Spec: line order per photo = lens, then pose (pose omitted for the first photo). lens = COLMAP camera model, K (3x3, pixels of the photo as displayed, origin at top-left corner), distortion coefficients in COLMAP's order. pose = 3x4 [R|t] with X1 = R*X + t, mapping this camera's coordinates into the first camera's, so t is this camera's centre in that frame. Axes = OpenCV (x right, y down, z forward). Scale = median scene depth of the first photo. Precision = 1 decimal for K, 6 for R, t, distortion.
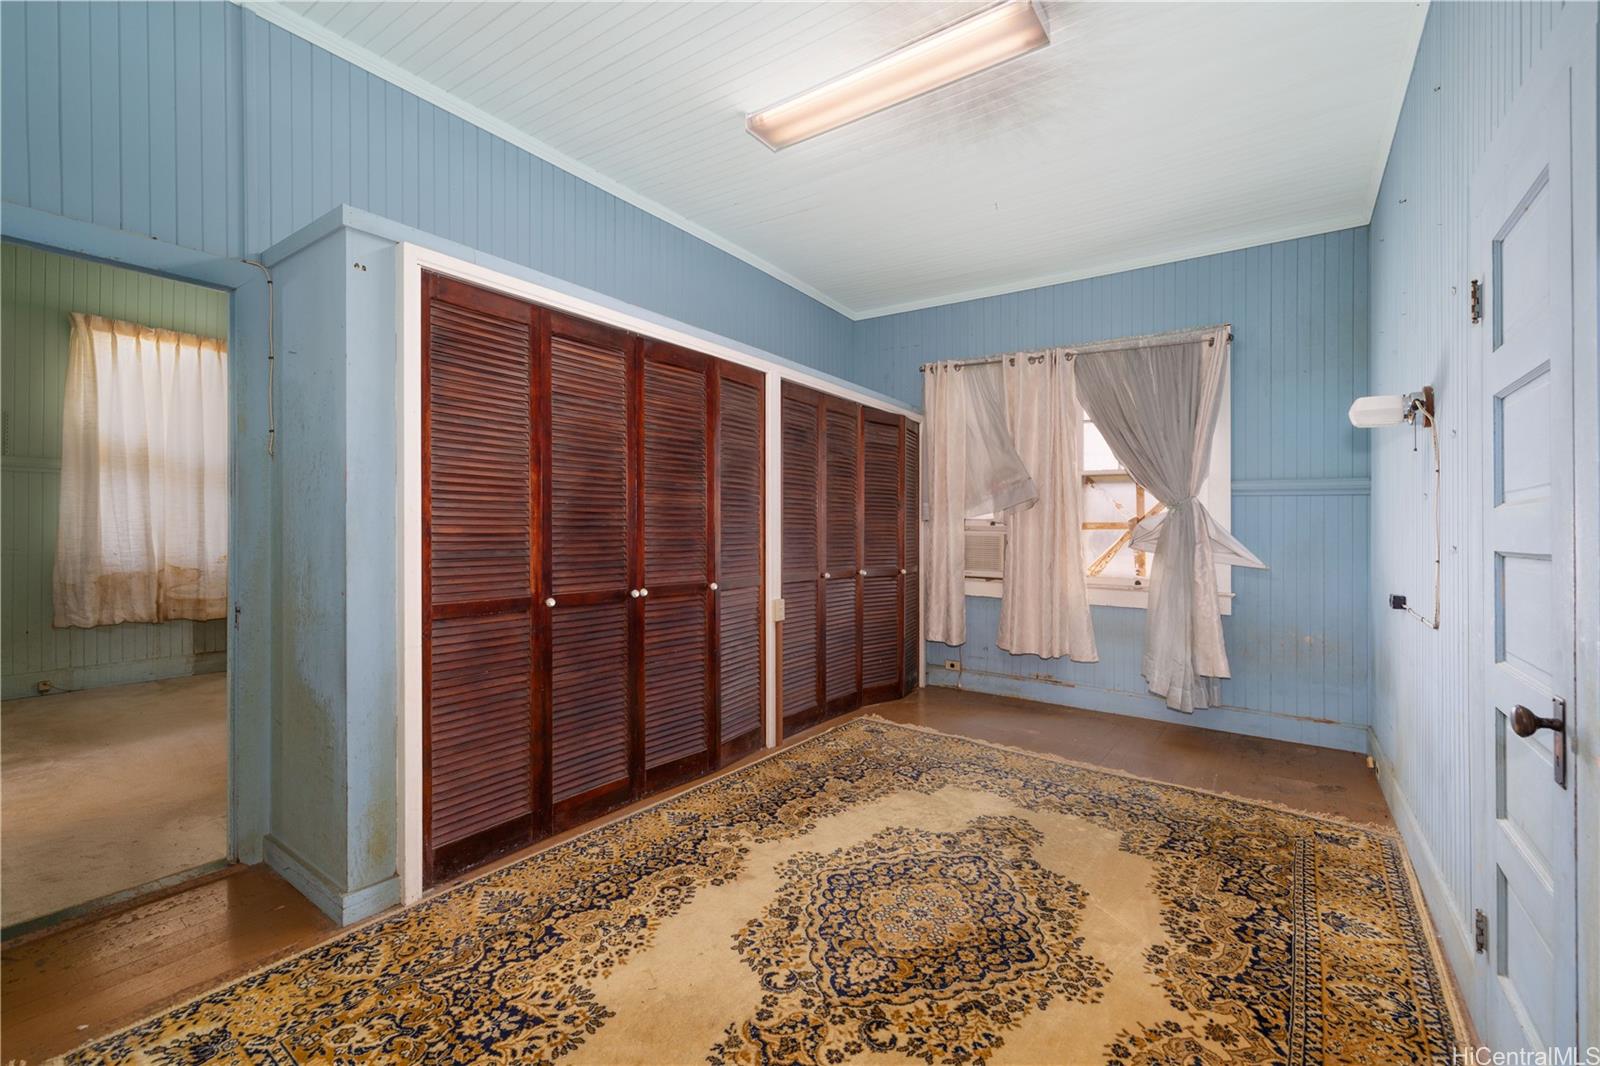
lens RADIAL K [[696.5, 0, 785.9], [0, 696.5, 525.3], [0, 0, 1]] dist [0.000976, -0.000143]
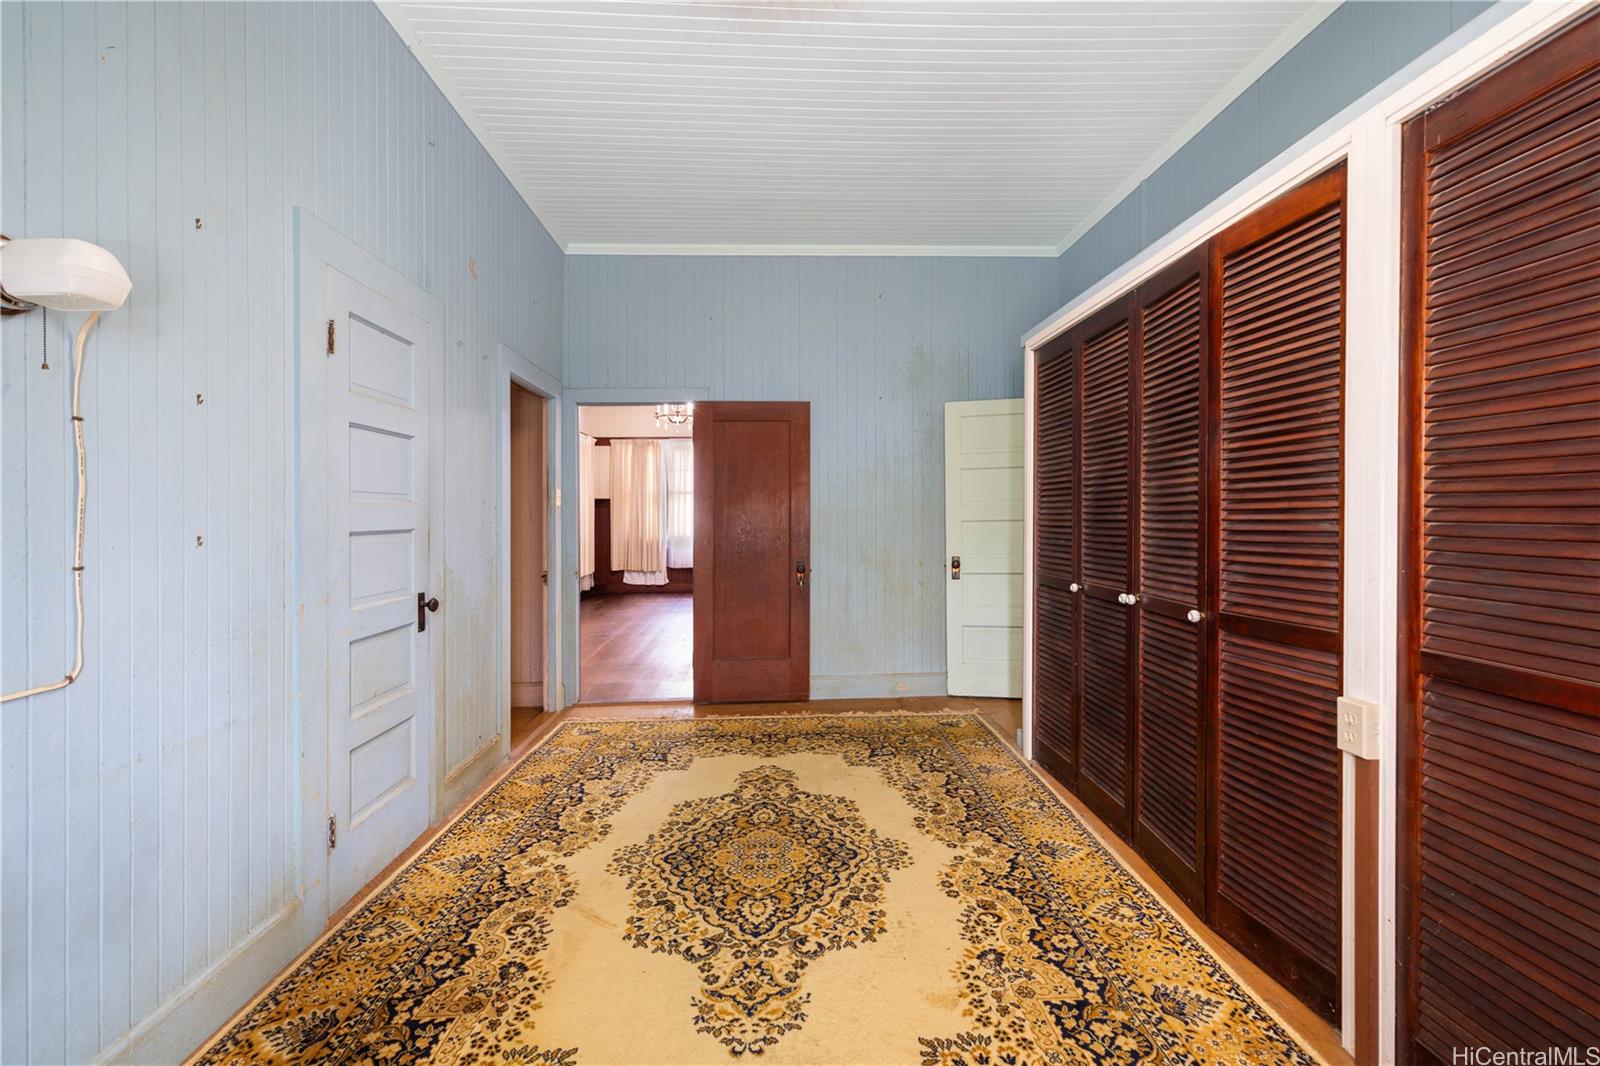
lens RADIAL K [[696.5, 0, 793.1], [0, 696.5, 527.8], [0, 0, 1]] dist [0.000976, -0.000143]
pose [[-0.791274, 0.000210, -0.611461, 0.829926], [-0.006508, 0.999940, 0.008766, 0.009206], [0.611427, 0.010916, -0.791226, 1.882543]]
